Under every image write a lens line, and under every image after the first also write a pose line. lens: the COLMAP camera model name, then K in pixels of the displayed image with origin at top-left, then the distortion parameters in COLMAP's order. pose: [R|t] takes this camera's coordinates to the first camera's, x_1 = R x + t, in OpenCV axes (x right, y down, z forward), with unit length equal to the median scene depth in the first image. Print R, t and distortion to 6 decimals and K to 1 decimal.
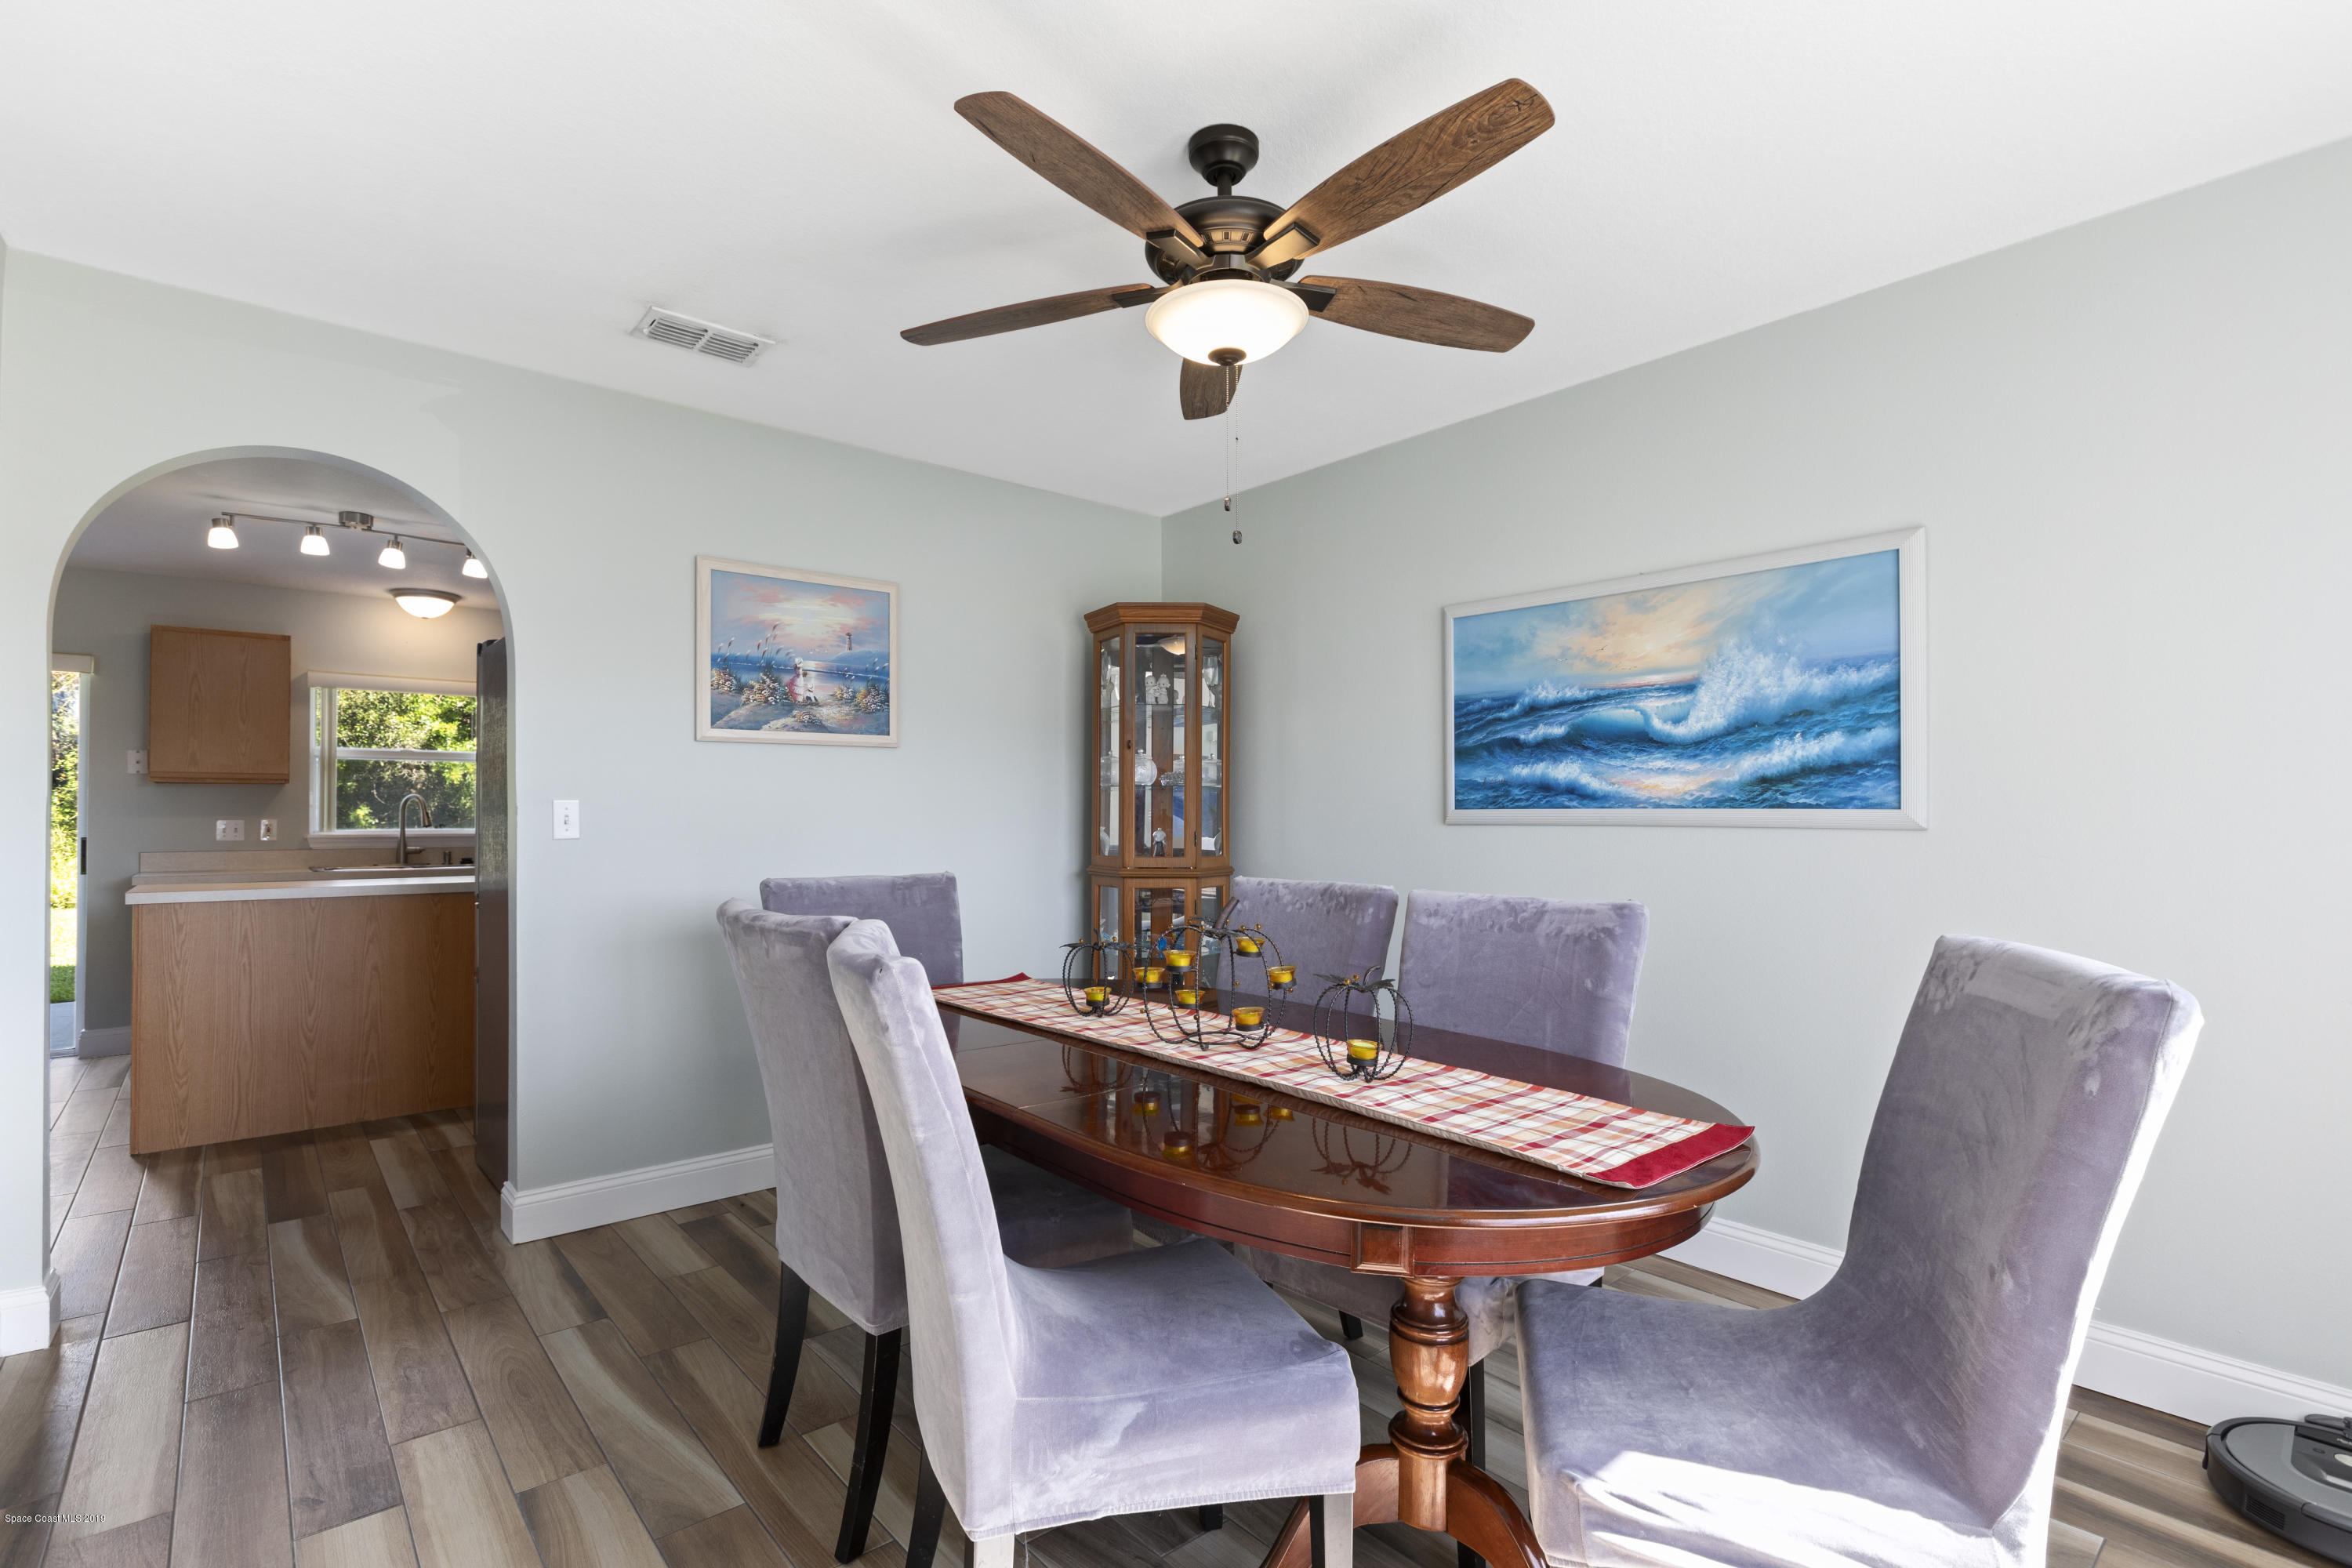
lens RADIAL K [[1123.5, 0, 1180.1], [0, 1123.5, 791.4], [0, 0, 1]] dist [0.001486, 0.000158]
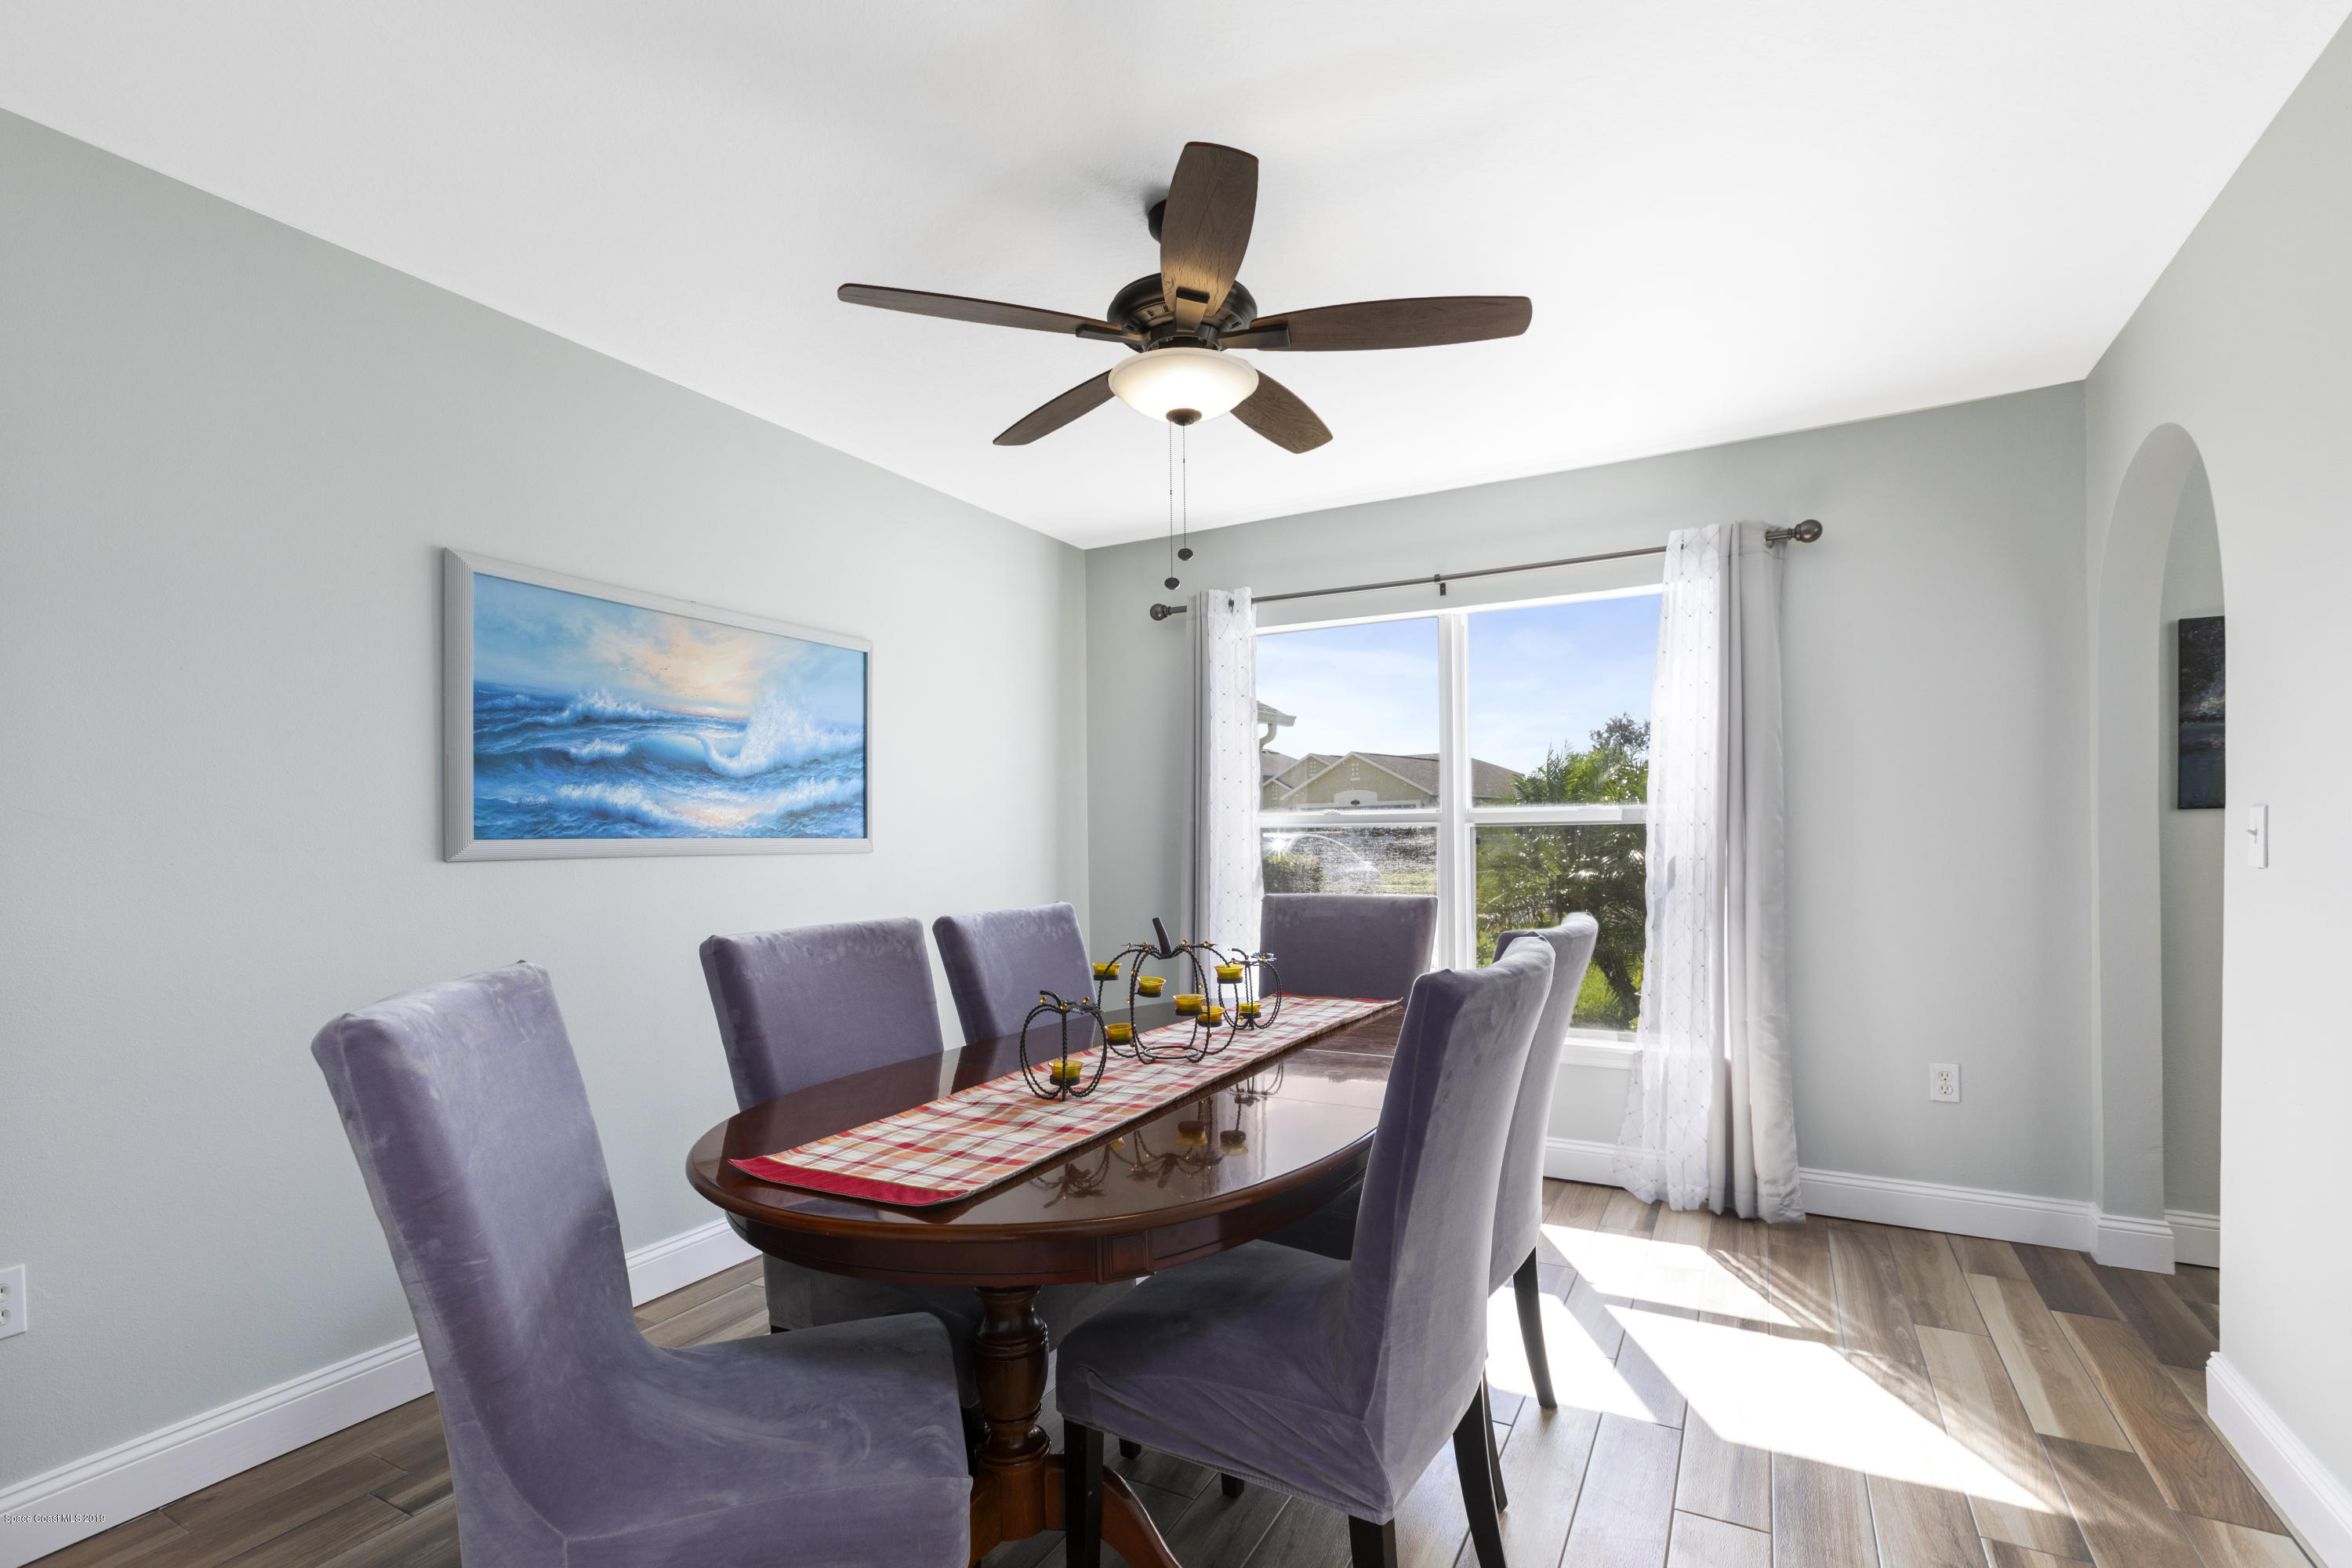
lens RADIAL K [[1061.0, 0, 1177.4], [0, 1061.0, 806.2], [0, 0, 1]] dist [-0.003178, 0.001003]
pose [[-0.355054, 0.020168, 0.934628, -0.601750], [-0.022119, 0.999306, -0.029967, 0.005449], [-0.934584, -0.031313, -0.354361, 0.907412]]
